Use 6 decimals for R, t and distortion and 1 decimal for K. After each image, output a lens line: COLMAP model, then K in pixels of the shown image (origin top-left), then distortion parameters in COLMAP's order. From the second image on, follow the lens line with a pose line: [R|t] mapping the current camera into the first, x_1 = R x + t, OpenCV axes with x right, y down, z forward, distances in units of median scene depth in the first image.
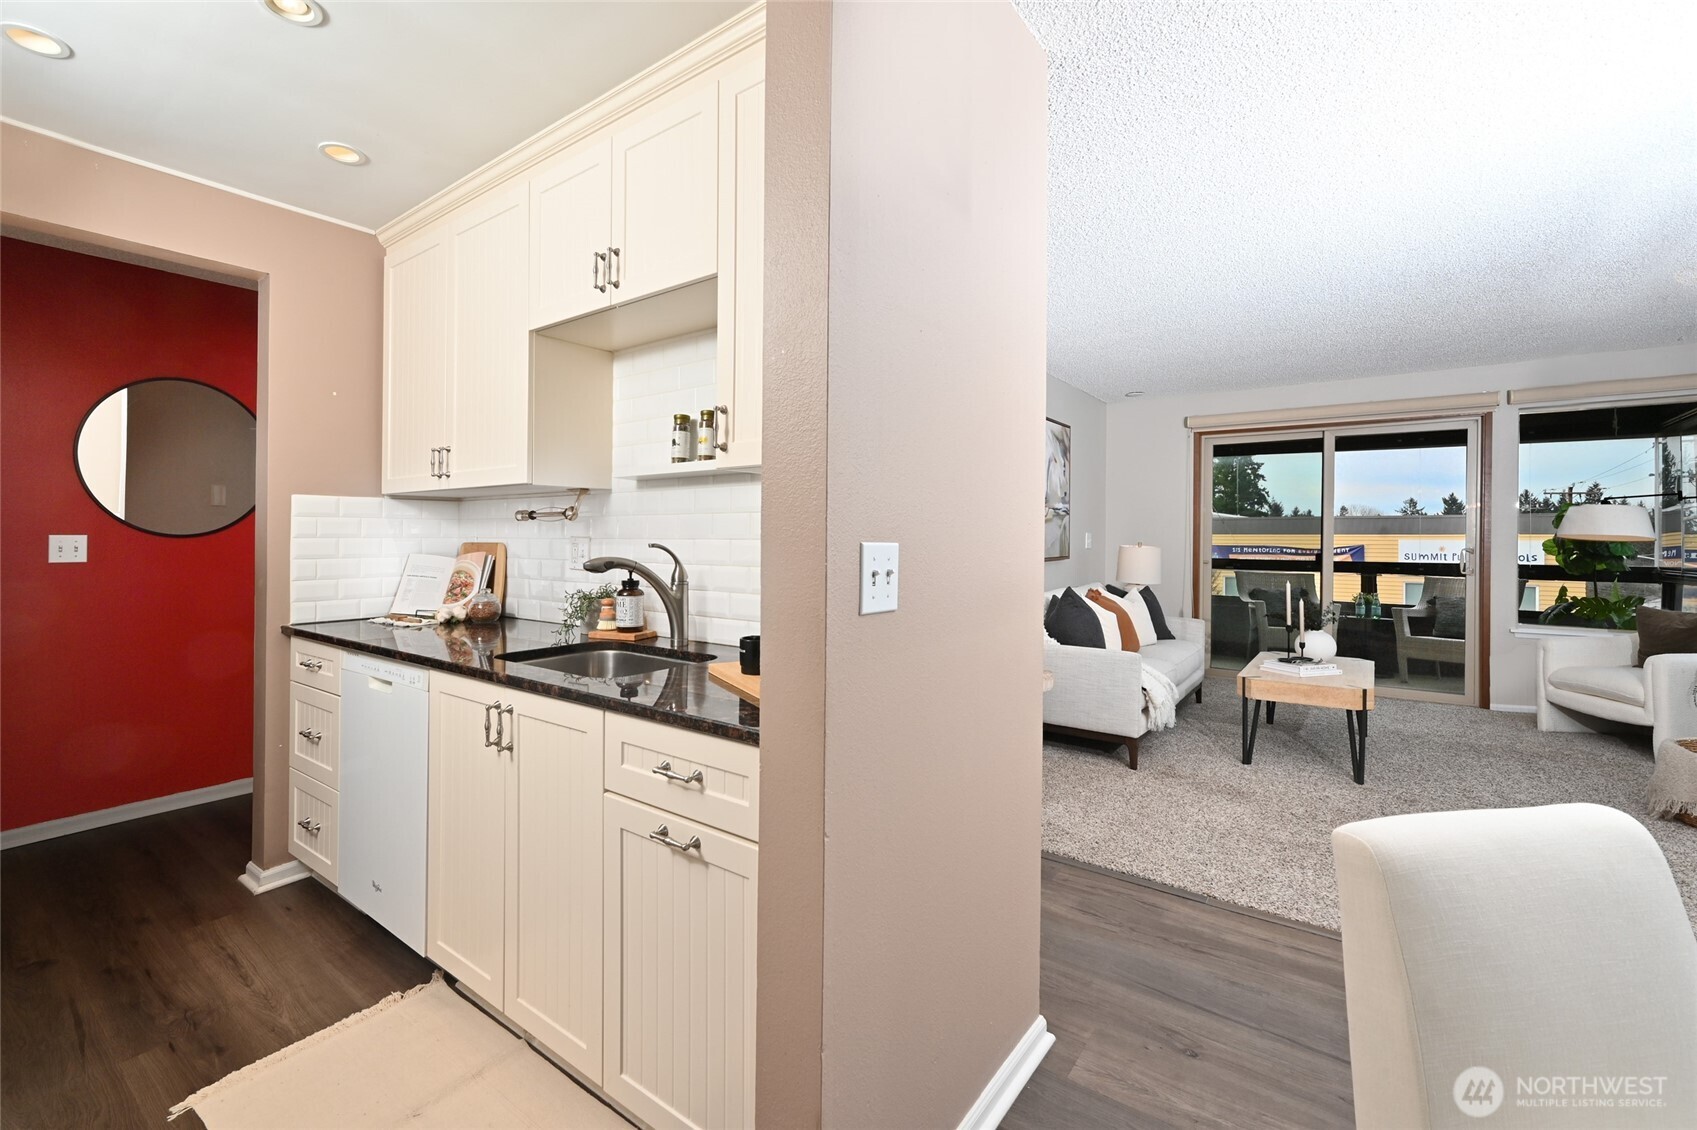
lens RADIAL K [[754.6, 0, 852.6], [0, 754.6, 552.9], [0, 0, 1]] dist [0.000949, 0.000143]
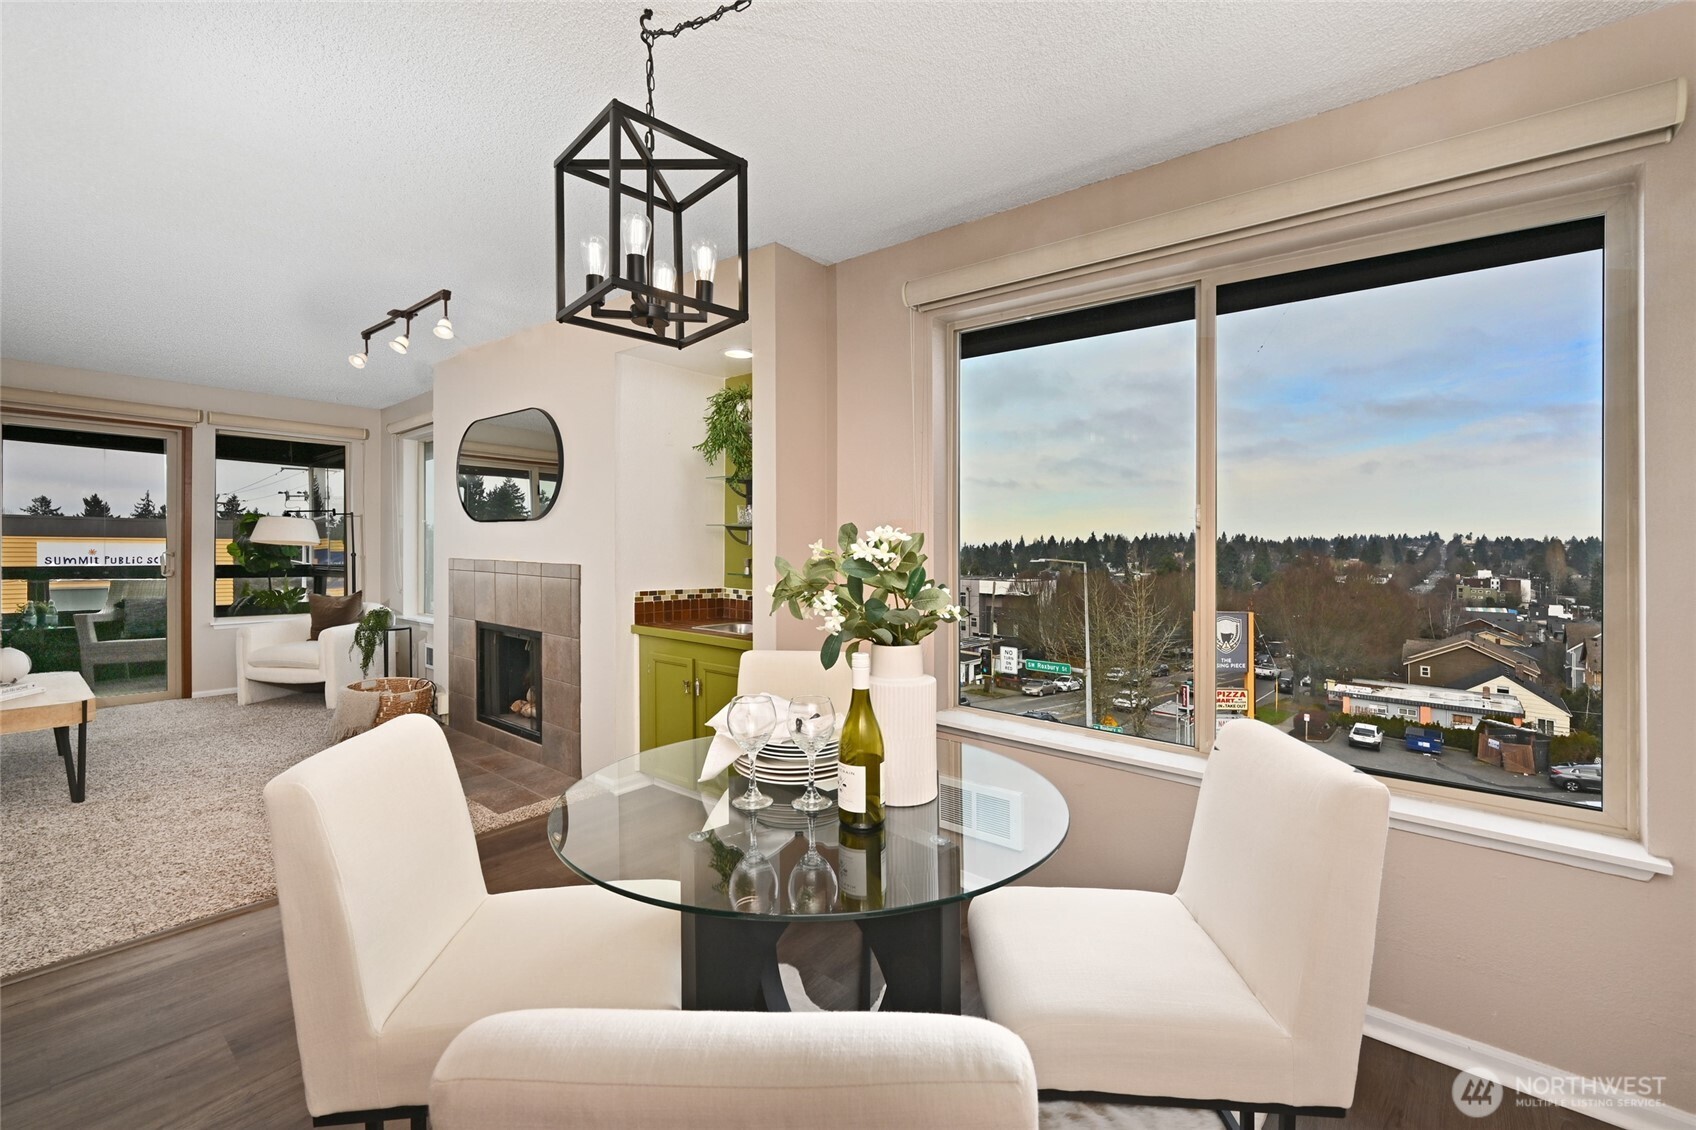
lens RADIAL K [[701.9, 0, 854.9], [0, 701.9, 557.1], [0, 0, 1]] dist [-0.003370, -0.000207]
pose [[0.027580, -0.010253, 0.999567, -0.141424], [0.007722, 0.999920, 0.010044, -0.000037], [-0.999590, 0.007442, 0.027657, 0.008275]]
